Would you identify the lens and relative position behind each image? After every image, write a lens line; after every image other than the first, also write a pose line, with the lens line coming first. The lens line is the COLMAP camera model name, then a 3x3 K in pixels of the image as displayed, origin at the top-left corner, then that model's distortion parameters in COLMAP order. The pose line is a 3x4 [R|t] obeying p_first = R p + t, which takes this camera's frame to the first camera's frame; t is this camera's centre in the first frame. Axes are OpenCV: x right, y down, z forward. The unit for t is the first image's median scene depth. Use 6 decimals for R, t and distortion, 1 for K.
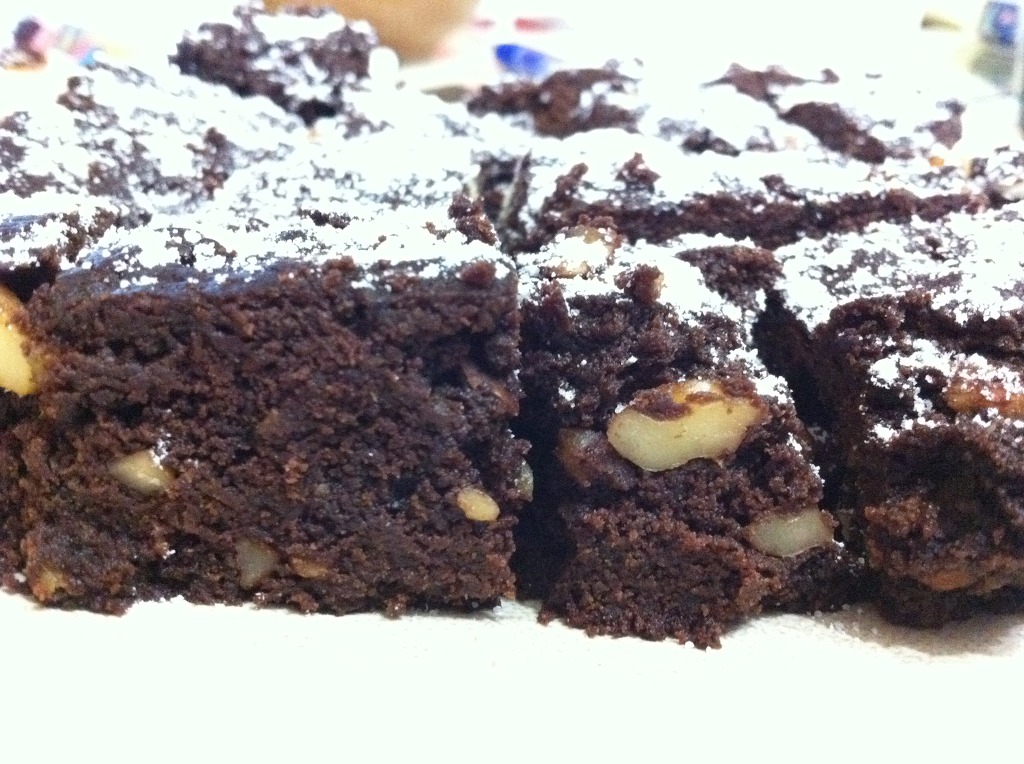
lens RADIAL K [[1031.9, 0, 511.7], [0, 1031.9, 383.6], [0, 0, 1]] dist [0.104207, -0.426164]
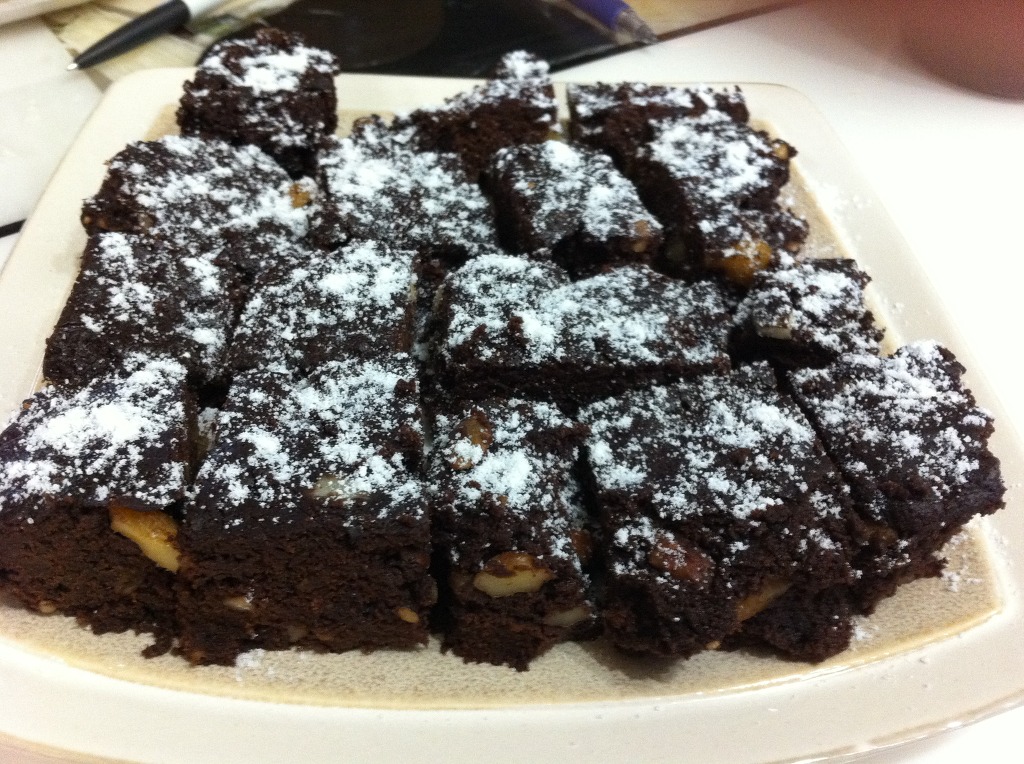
lens RADIAL K [[1031.9, 0, 511.7], [0, 1031.9, 383.6], [0, 0, 1]] dist [0.104207, -0.426164]
pose [[0.999353, 0.009950, 0.034576, 0.090609], [-0.020570, 0.946464, 0.322155, -0.929286], [-0.029519, -0.322657, 0.946055, -0.740208]]
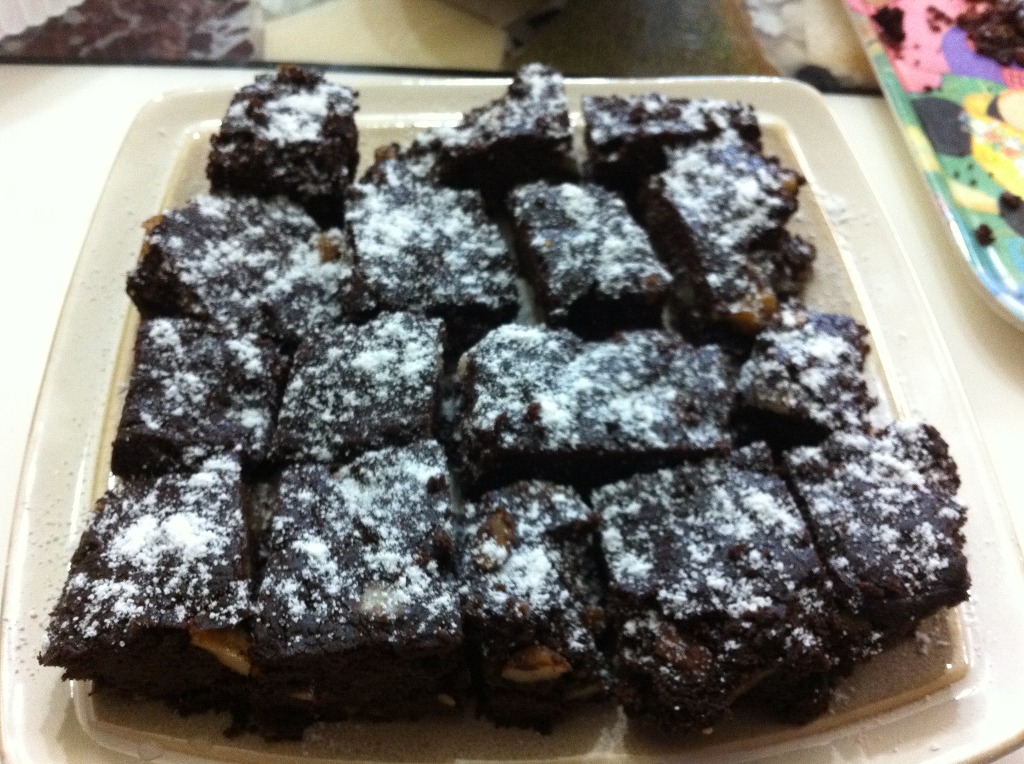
lens RADIAL K [[1031.9, 0, 511.7], [0, 1031.9, 383.6], [0, 0, 1]] dist [0.104207, -0.426164]
pose [[0.999850, -0.014909, 0.008870, 0.100800], [0.008696, 0.873154, 0.487366, -1.598342], [-0.015011, -0.487216, 0.873153, -0.684959]]
